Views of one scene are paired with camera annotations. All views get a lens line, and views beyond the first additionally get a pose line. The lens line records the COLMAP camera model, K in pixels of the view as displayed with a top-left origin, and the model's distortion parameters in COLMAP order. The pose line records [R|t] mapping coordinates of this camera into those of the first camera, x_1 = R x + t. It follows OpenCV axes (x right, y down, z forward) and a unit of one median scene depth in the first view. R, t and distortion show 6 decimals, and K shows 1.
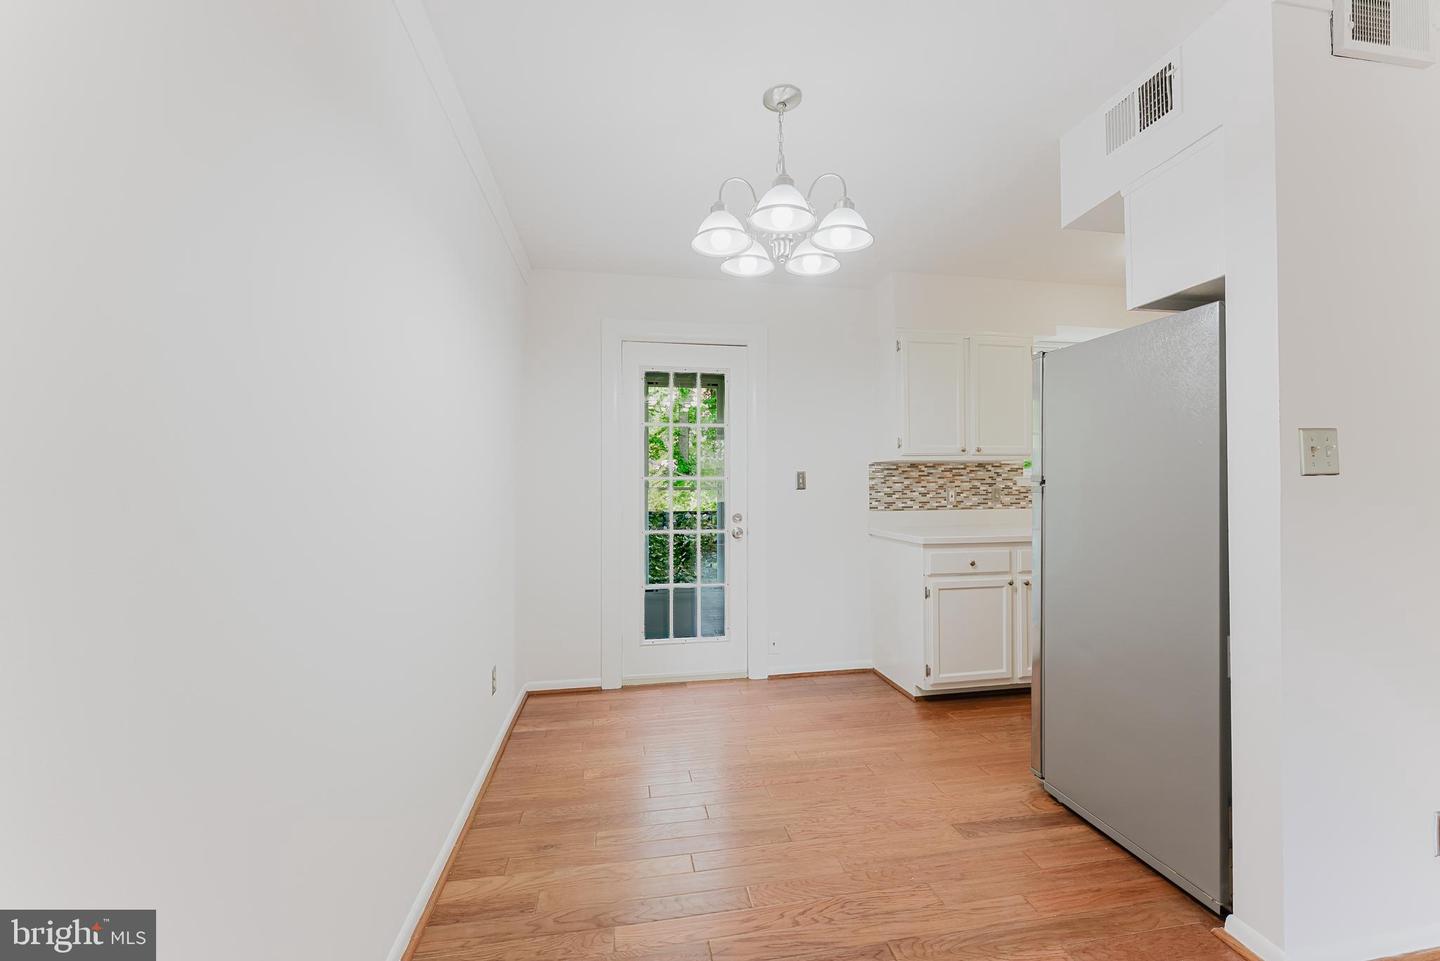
lens RADIAL K [[580.3, 0, 712.1], [0, 580.3, 474.9], [0, 0, 1]] dist [-0.000275, 0.000082]
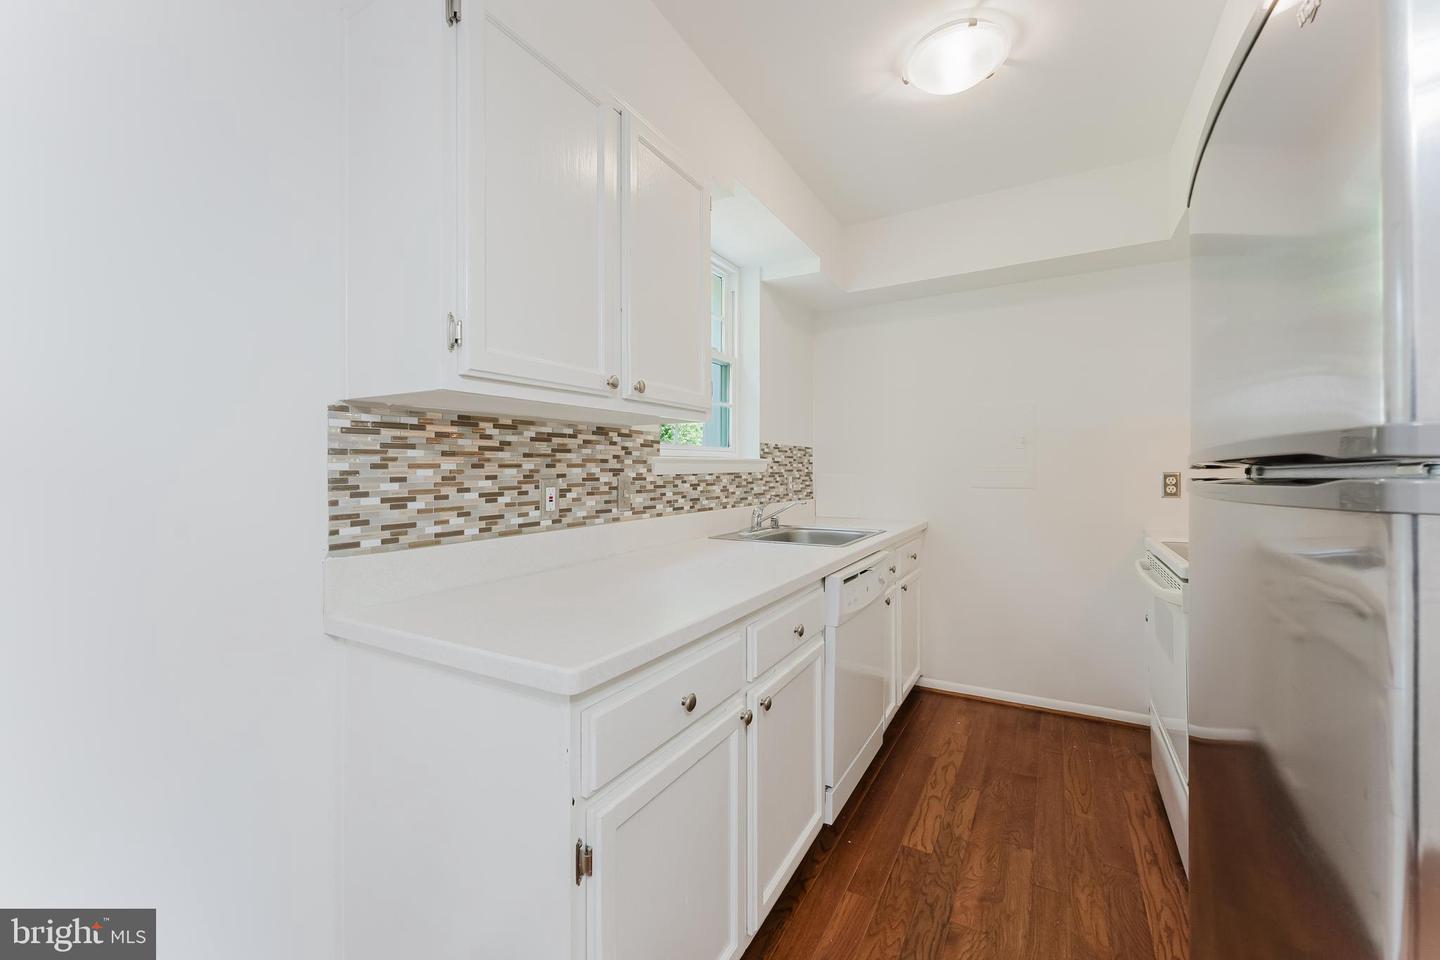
lens RADIAL K [[580.3, 0, 723.7], [0, 580.3, 474.4], [0, 0, 1]] dist [-0.000275, 0.000082]
pose [[0.630301, -0.002721, 0.776346, 0.160506], [-0.015077, 0.999762, 0.015745, 0.009868], [-0.776205, -0.021629, 0.630110, 0.631345]]
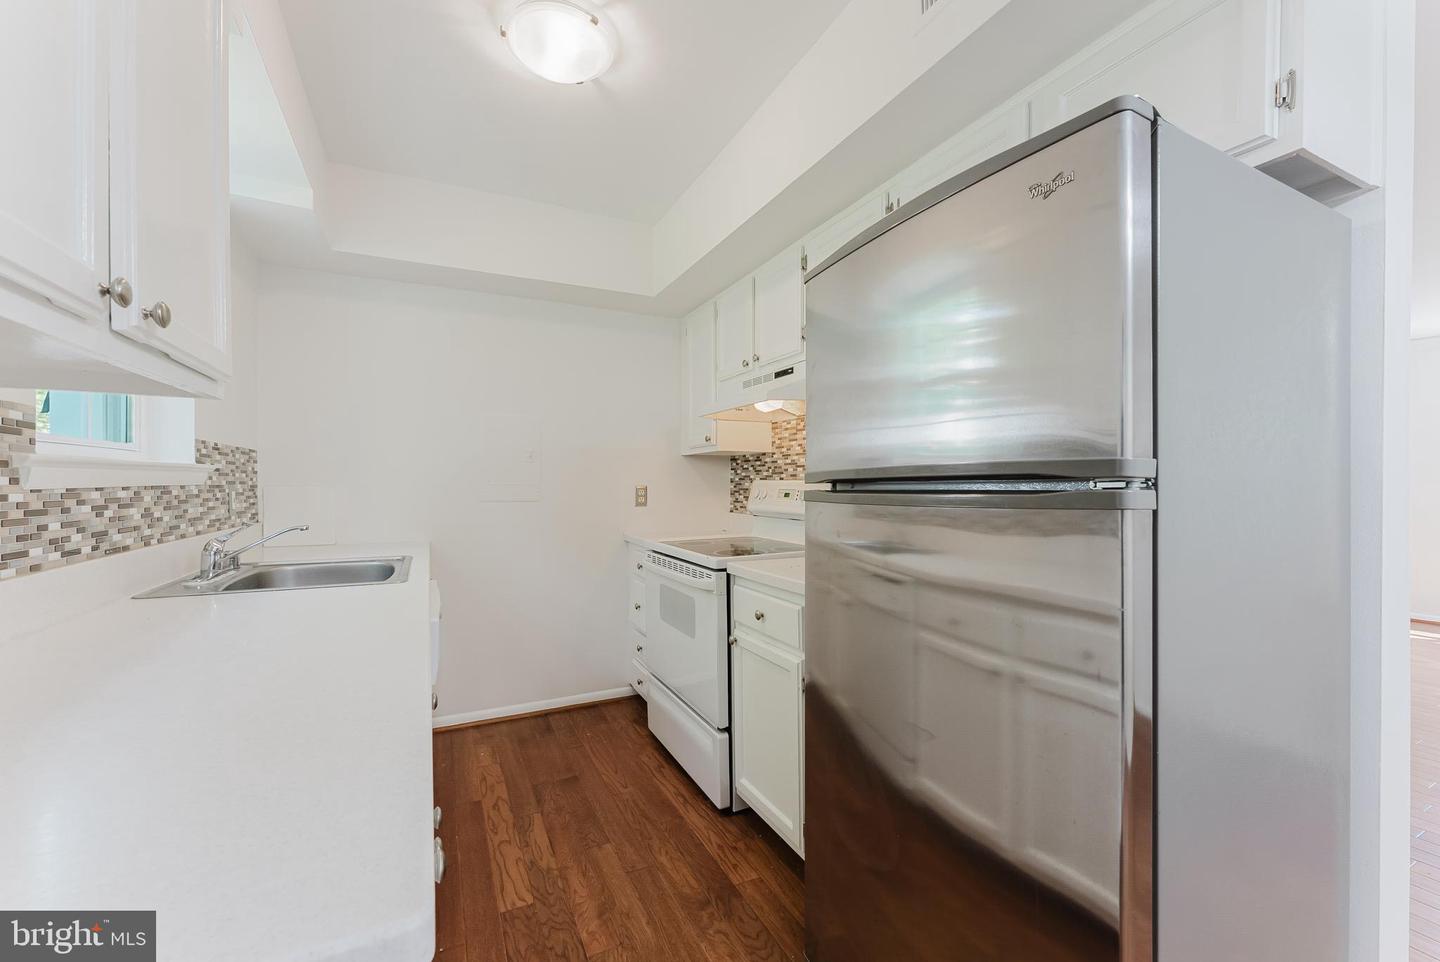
lens RADIAL K [[580.3, 0, 714.5], [0, 580.3, 493.3], [0, 0, 1]] dist [-0.000275, 0.000082]
pose [[-0.294716, -0.012377, 0.955505, 0.183822], [-0.019775, 0.999781, 0.006851, 0.013141], [-0.955380, -0.016876, -0.294896, 0.793033]]
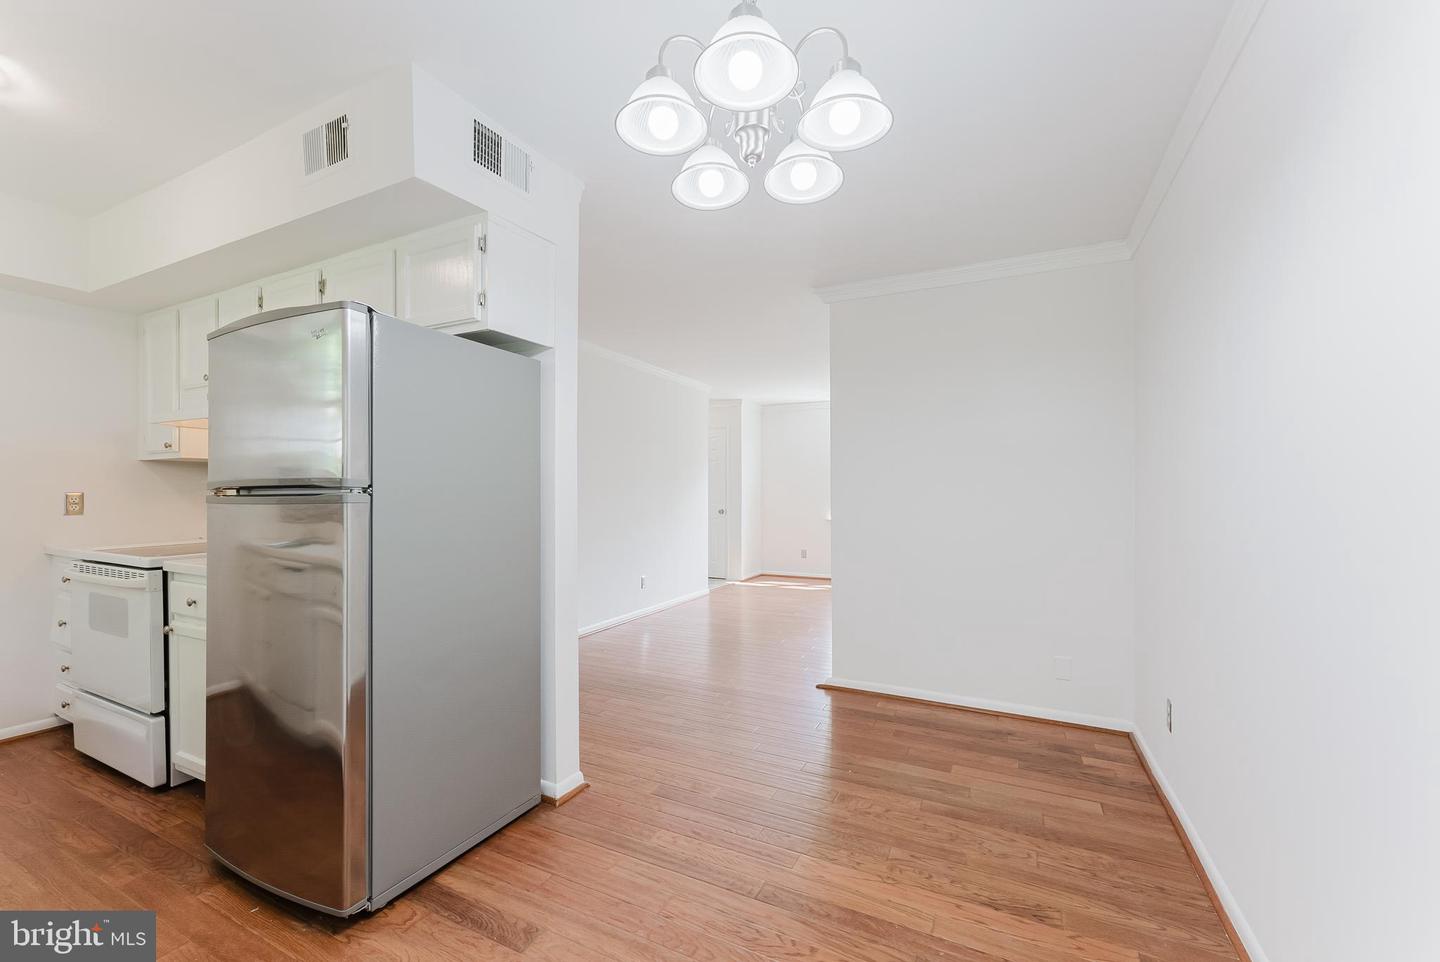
lens RADIAL K [[580.3, 0, 722.3], [0, 580.3, 492.9], [0, 0, 1]] dist [-0.000275, 0.000082]
pose [[-0.818109, 0.000644, 0.575063, -0.117814], [-0.012049, 0.999761, -0.018260, 0.014576], [-0.574937, -0.021868, -0.817906, 0.780797]]
